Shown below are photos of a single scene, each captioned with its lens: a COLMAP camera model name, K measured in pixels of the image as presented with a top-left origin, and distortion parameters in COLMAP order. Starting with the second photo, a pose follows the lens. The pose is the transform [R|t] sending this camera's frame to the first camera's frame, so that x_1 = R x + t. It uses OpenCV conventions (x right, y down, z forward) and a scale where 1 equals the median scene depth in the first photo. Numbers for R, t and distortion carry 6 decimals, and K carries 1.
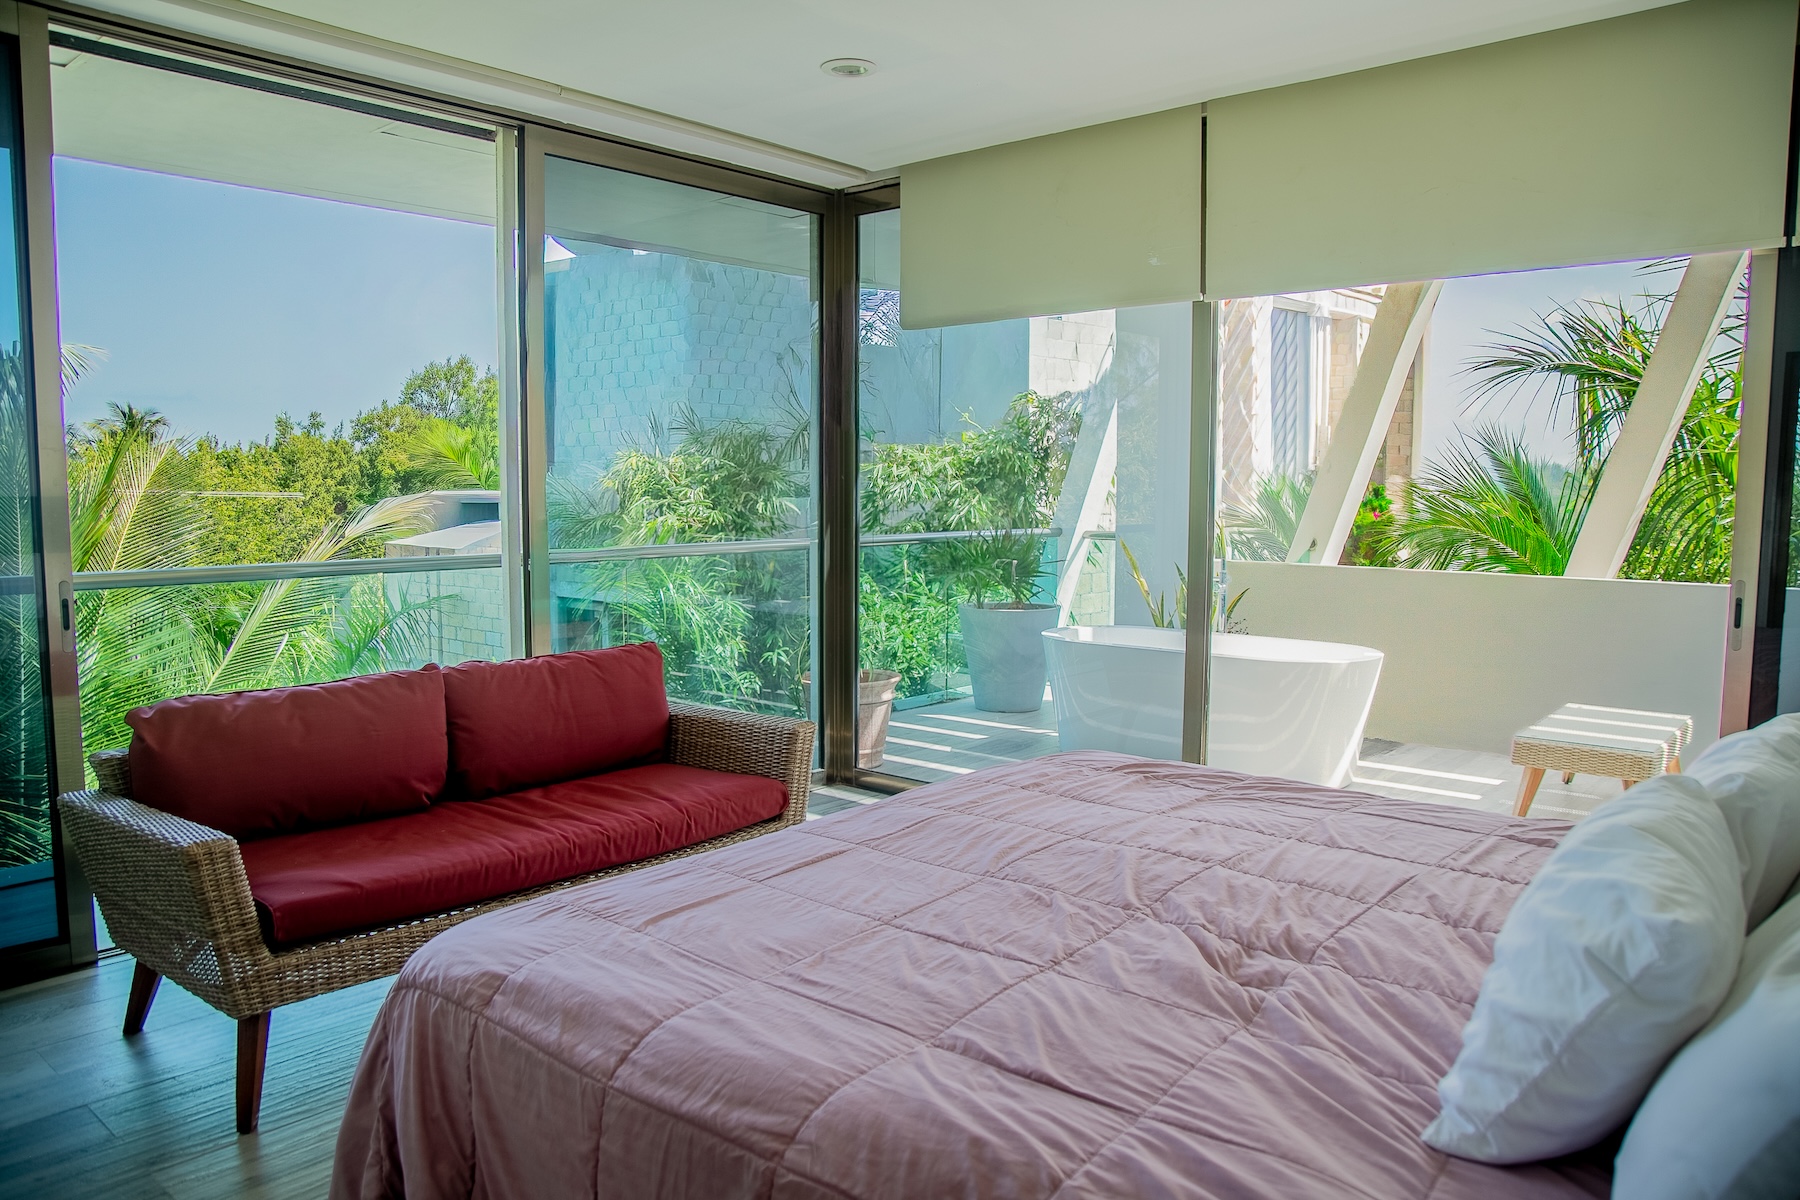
lens RADIAL K [[1269.2, 0, 900.0], [0, 1269.2, 600.0], [0, 0, 1]] dist [-0.120768, 0.072167]
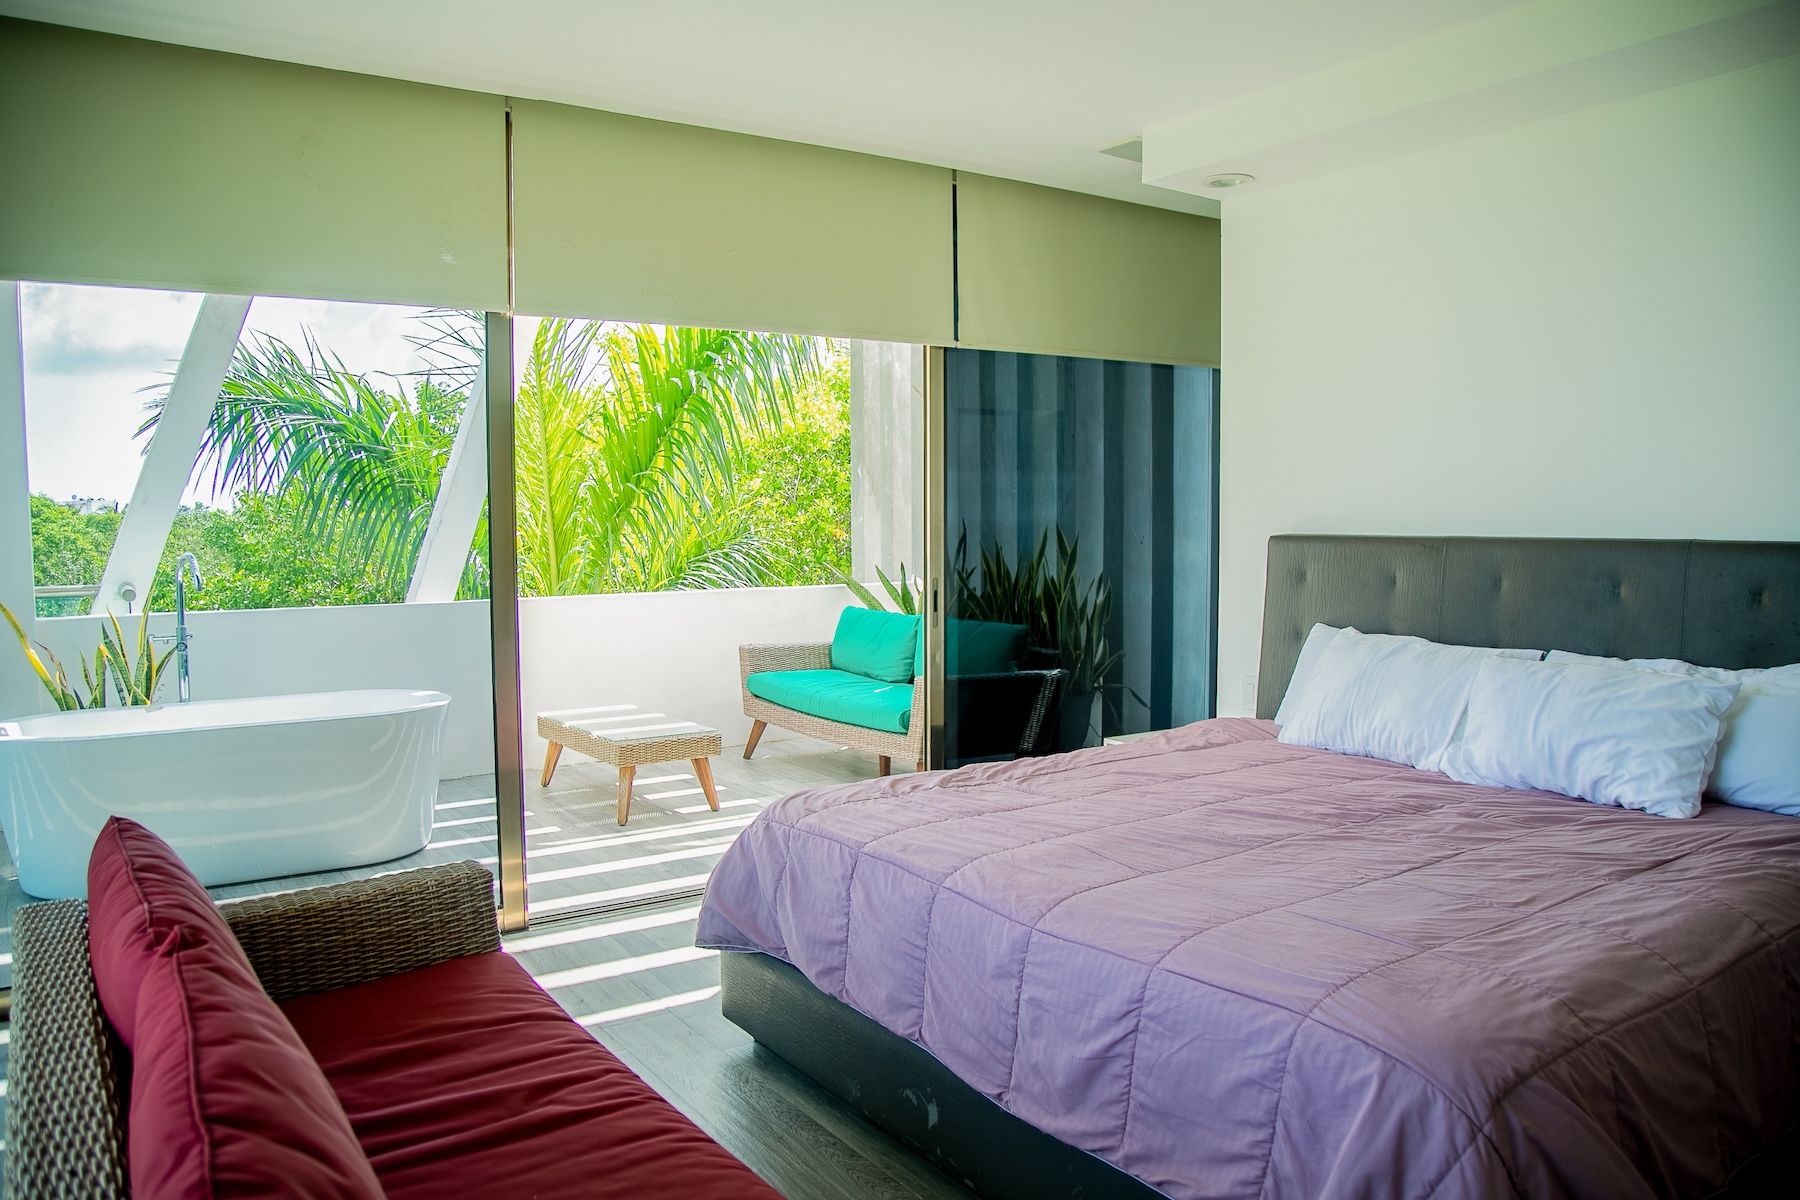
lens RADIAL K [[1269.2, 0, 900.0], [0, 1269.2, 600.0], [0, 0, 1]] dist [-0.120768, 0.072167]
pose [[0.252837, -0.068329, 0.965093, -2.719020], [0.091228, 0.994742, 0.046528, -0.228775], [-0.963198, 0.076280, 0.257741, 2.415576]]
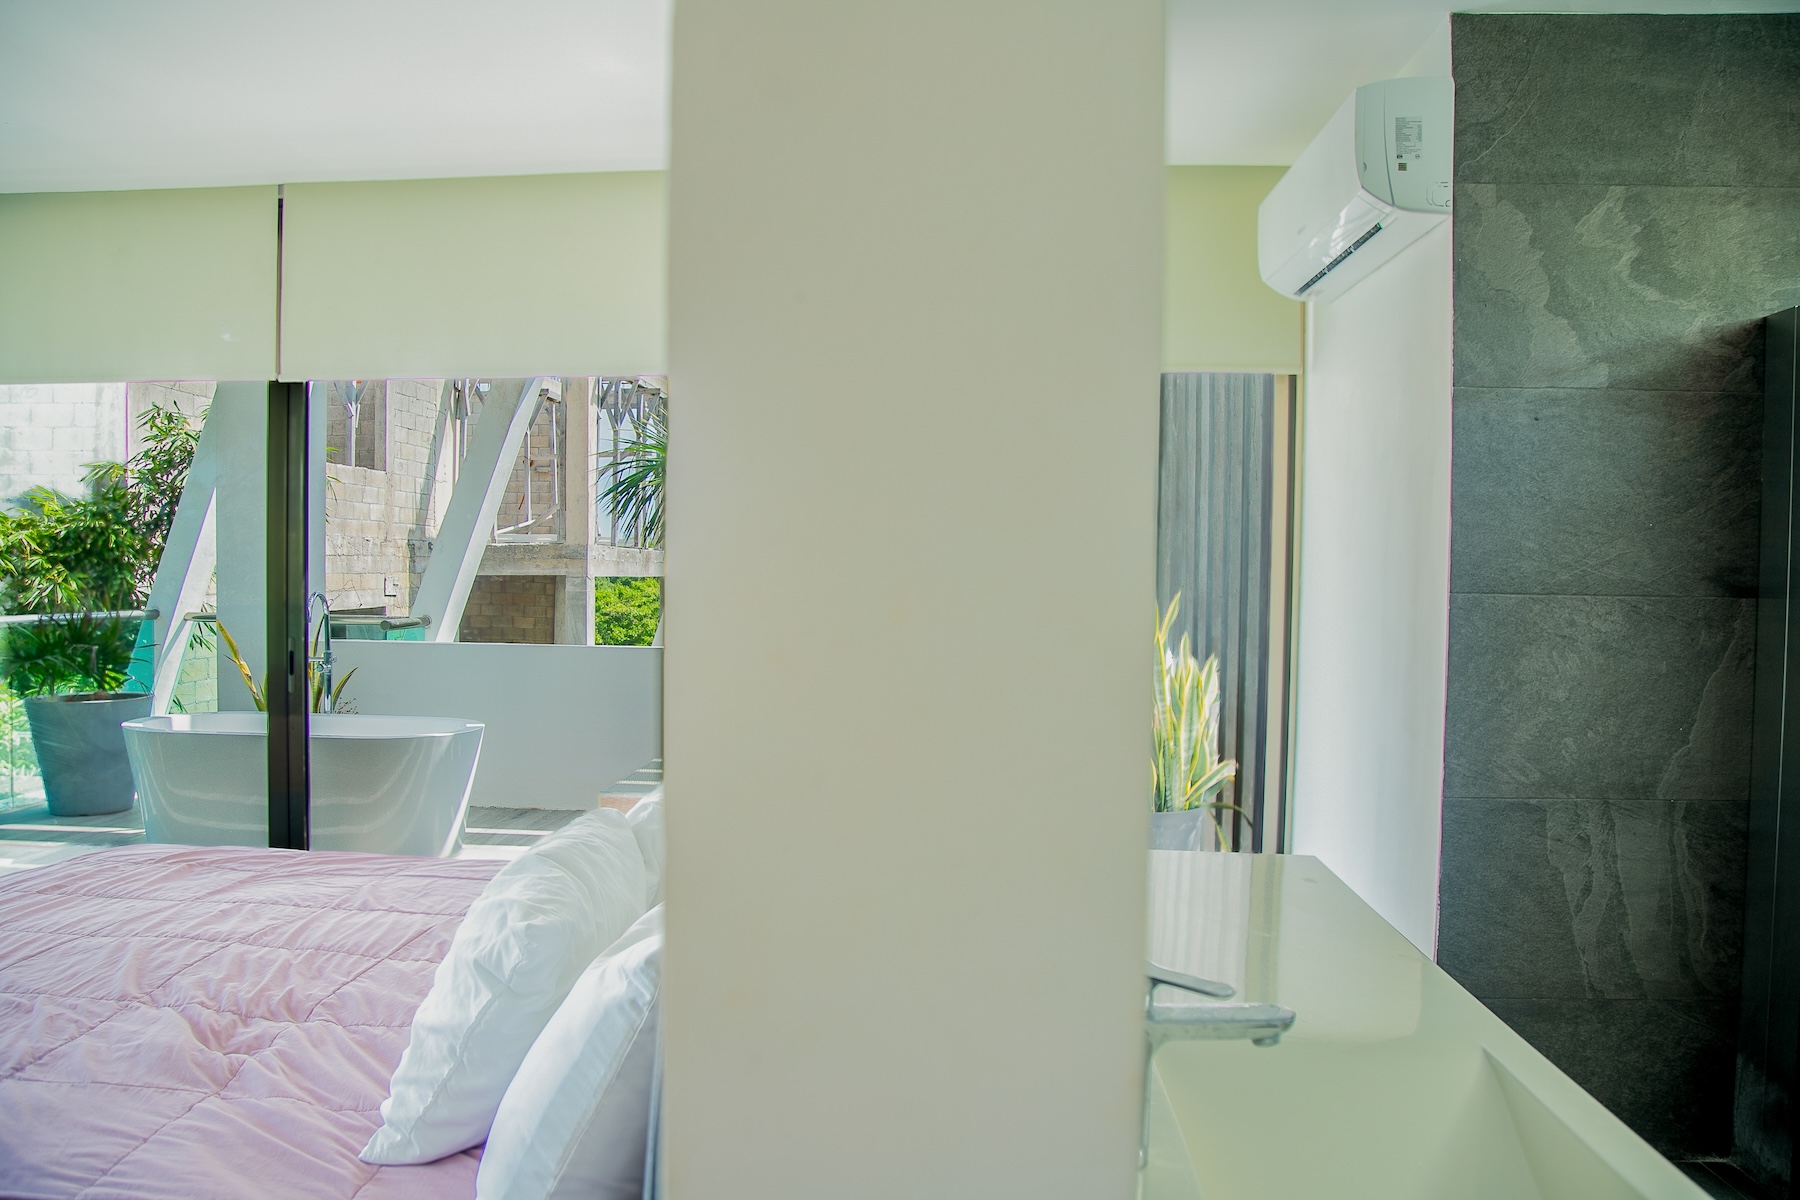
lens RADIAL K [[1235.1, 0, 867.8], [0, 1235.1, 607.0], [0, 0, 1]] dist [-0.120495, 0.063050]
pose [[0.790675, -0.009876, 0.612157, 0.083923], [0.044554, 0.998147, -0.041445, 0.005042], [-0.610613, 0.060044, 0.789650, -0.099082]]
